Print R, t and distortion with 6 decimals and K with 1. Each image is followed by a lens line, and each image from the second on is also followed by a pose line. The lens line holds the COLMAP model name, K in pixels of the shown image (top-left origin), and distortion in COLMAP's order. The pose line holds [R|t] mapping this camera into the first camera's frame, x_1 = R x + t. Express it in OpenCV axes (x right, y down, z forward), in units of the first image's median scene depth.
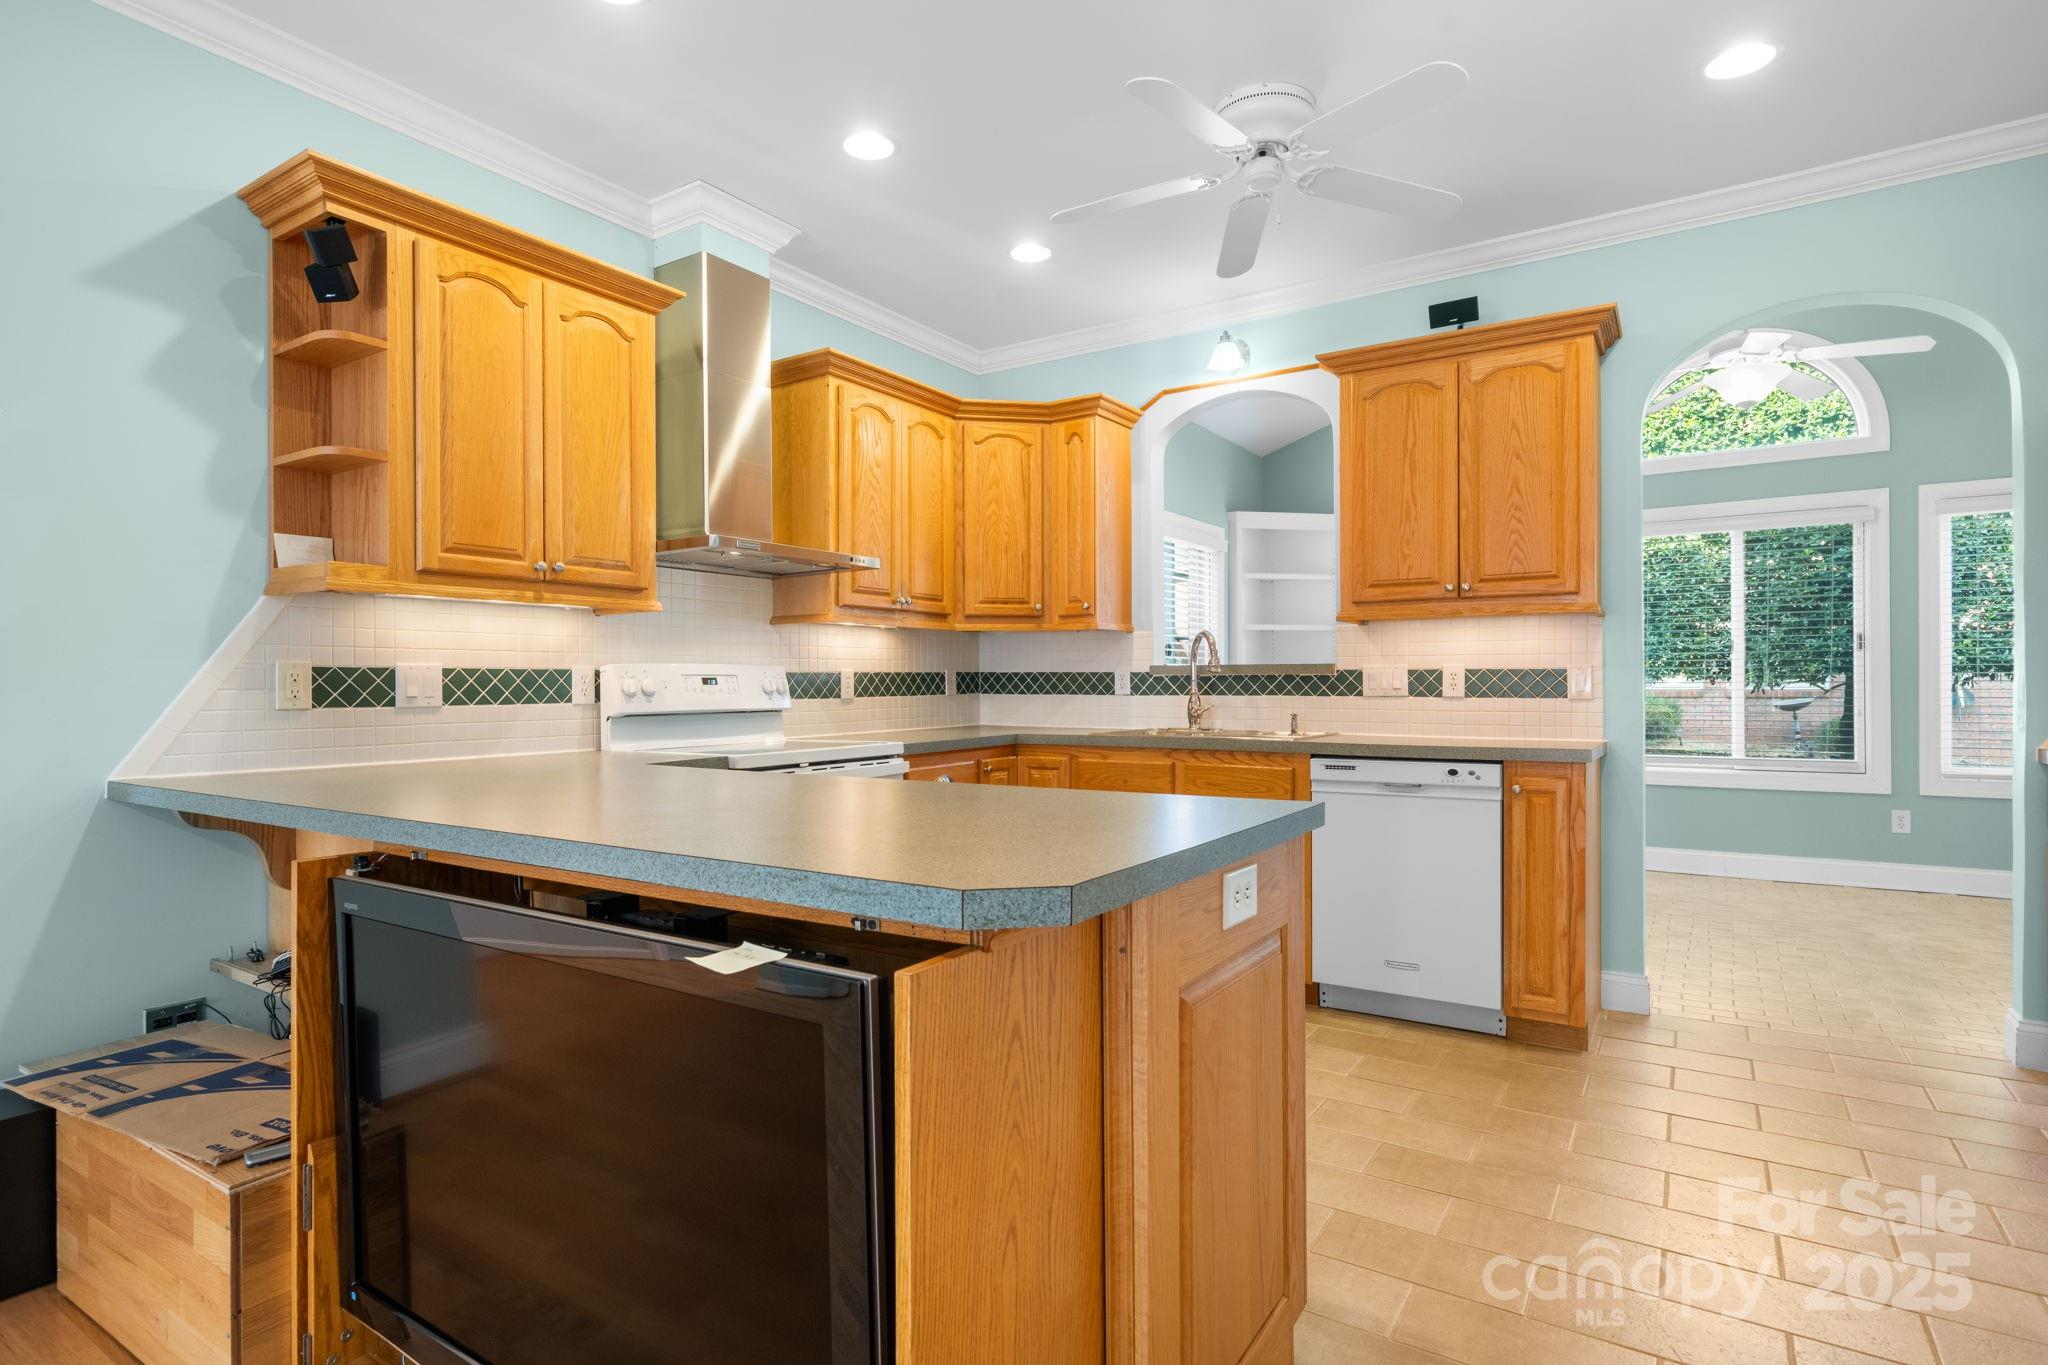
lens RADIAL K [[1042.4, 0, 1025.5], [0, 1042.4, 684.8], [0, 0, 1]] dist [0.001481, 0.000131]
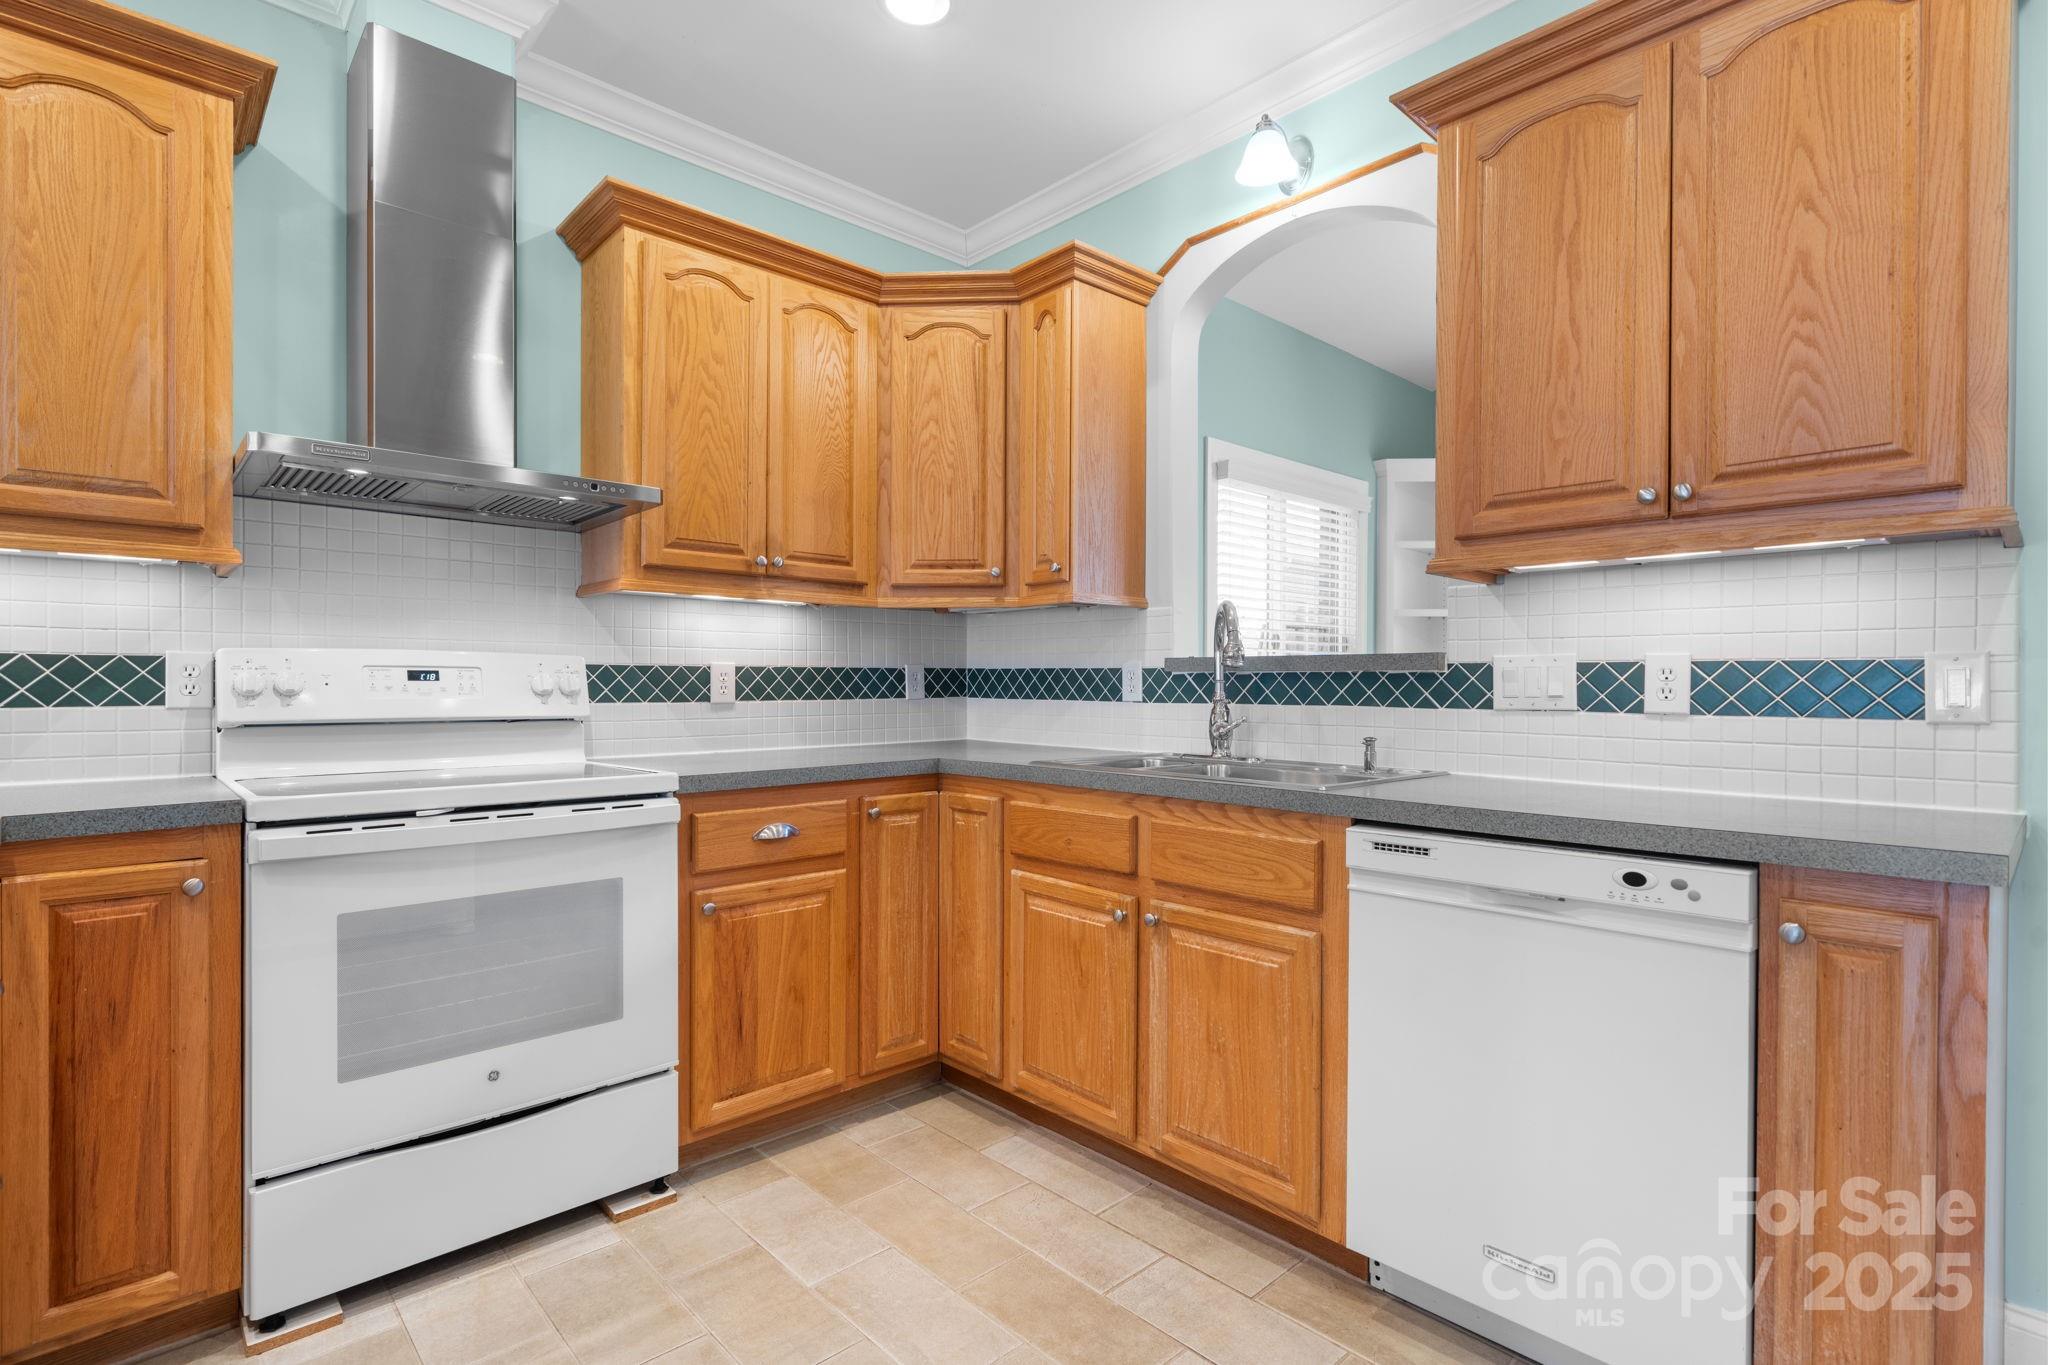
lens RADIAL K [[981.9, 0, 1019.9], [0, 981.9, 691.3], [0, 0, 1]] dist [-0.000053, -0.000081]
pose [[0.969647, 0.009001, -0.244345, 0.206277], [-0.008023, 0.999955, 0.004996, 0.000456], [0.244379, -0.002884, 0.969675, 0.419733]]
